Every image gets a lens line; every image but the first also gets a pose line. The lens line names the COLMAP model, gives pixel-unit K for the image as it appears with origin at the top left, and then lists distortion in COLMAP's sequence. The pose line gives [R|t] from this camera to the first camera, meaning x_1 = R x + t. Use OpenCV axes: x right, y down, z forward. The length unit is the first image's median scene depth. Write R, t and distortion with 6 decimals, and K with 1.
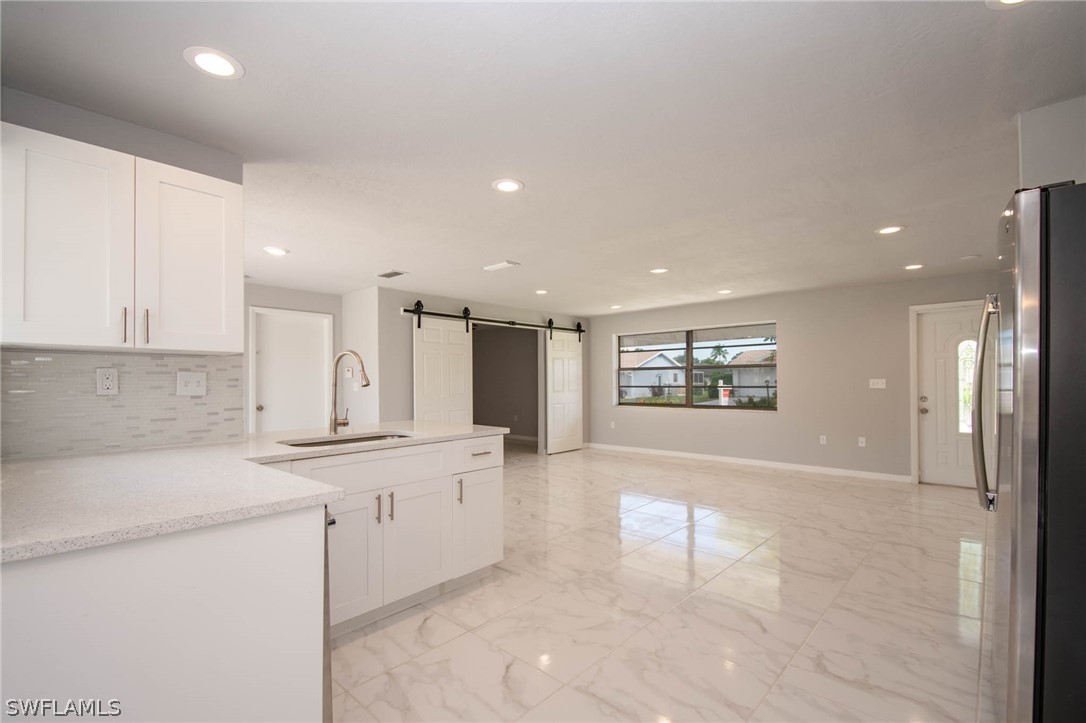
lens RADIAL K [[476.0, 0, 545.8], [0, 476.0, 378.5], [0, 0, 1]] dist [0.049179, -0.027370]
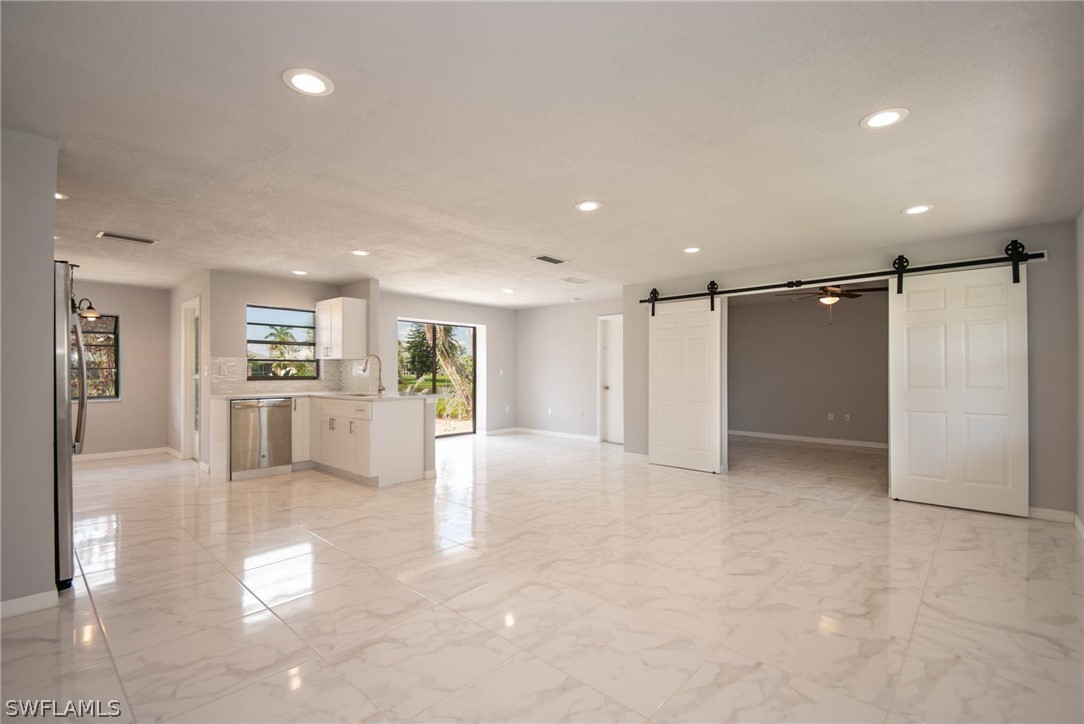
lens RADIAL K [[480.4, 0, 543.6], [0, 480.4, 373.9], [0, 0, 1]] dist [-0.001551, -0.000180]
pose [[-0.002754, 0.011782, -0.999927, 0.754107], [0.006484, 0.999910, 0.011763, 0.003507], [0.999975, -0.006451, -0.002830, 0.774540]]
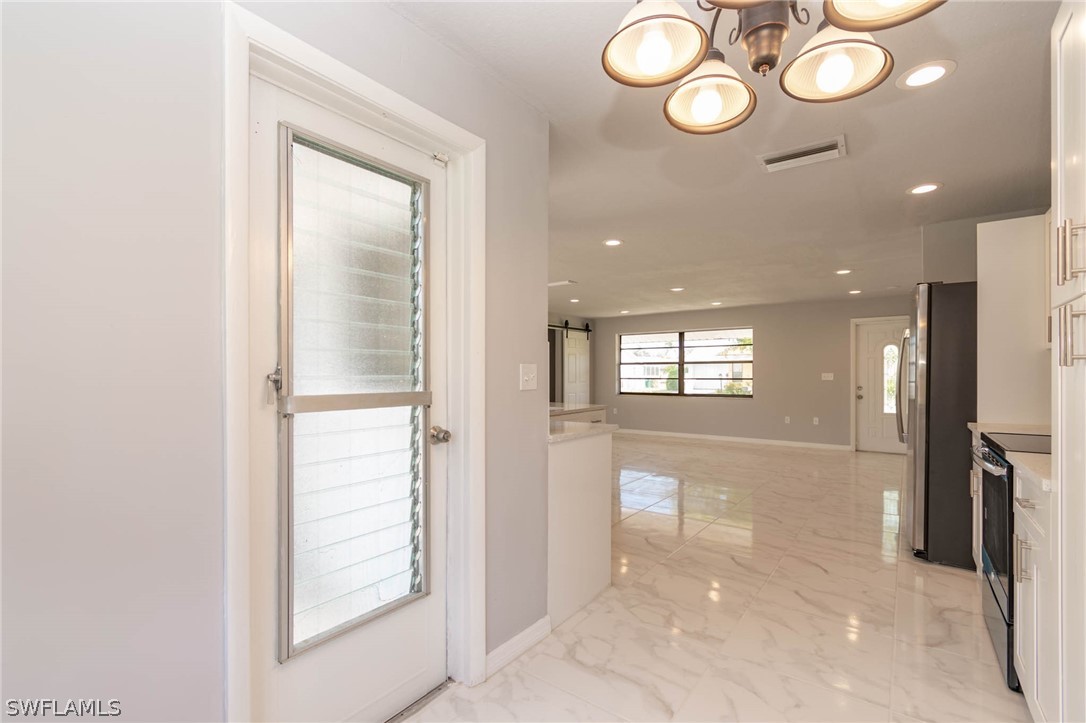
lens RADIAL K [[481.2, 0, 544.6], [0, 481.2, 373.5], [0, 0, 1]] dist [-0.001551, -0.000180]
pose [[0.995227, 0.006058, 0.097396, -0.209344], [-0.006553, 0.999967, 0.004766, 0.000673], [-0.097364, -0.005382, 0.995234, -0.228415]]
